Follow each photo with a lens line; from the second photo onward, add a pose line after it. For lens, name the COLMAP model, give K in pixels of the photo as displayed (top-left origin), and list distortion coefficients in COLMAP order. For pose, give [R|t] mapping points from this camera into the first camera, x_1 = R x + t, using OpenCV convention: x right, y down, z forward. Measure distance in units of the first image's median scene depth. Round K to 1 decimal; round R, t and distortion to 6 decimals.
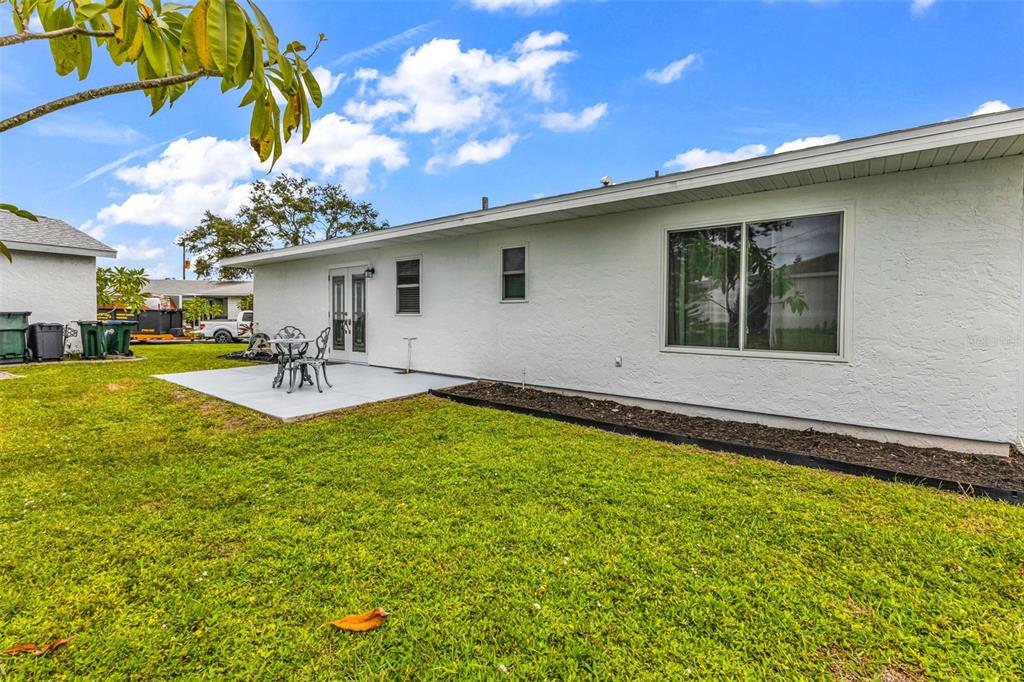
lens RADIAL K [[447.3, 0, 520.2], [0, 447.3, 340.2], [0, 0, 1]] dist [0.004281, -0.000301]
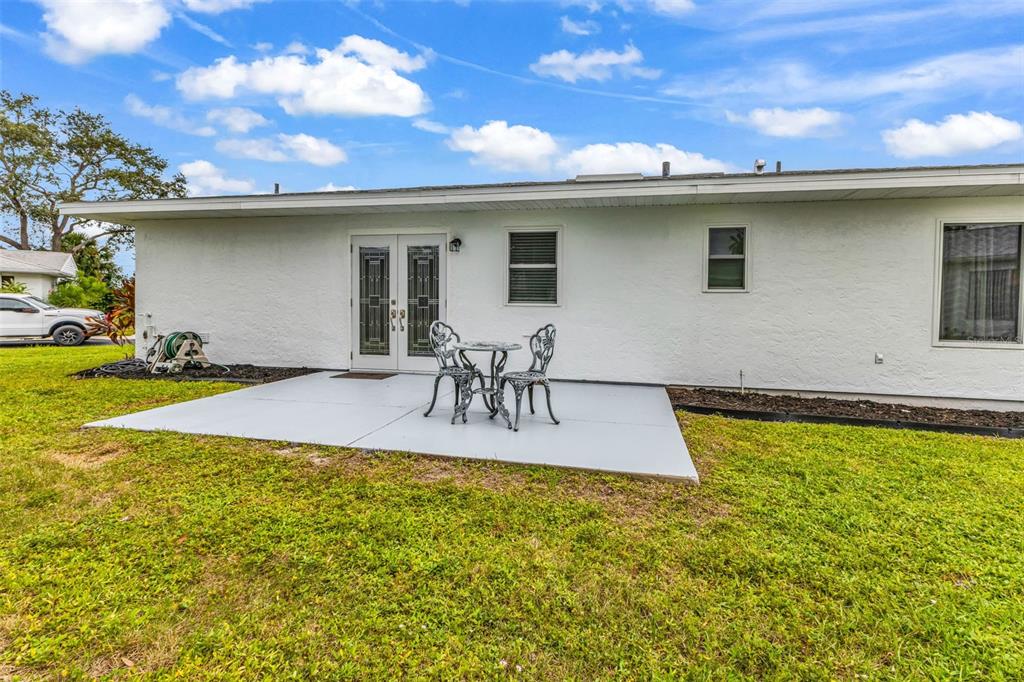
lens RADIAL K [[447.3, 0, 511.2], [0, 447.3, 330.9], [0, 0, 1]] dist [0.004281, -0.000301]
pose [[0.893664, -0.016999, 0.448414, -0.774523], [0.015289, 0.999855, 0.007433, -0.024580], [-0.448476, 0.000213, 0.893795, 0.437166]]
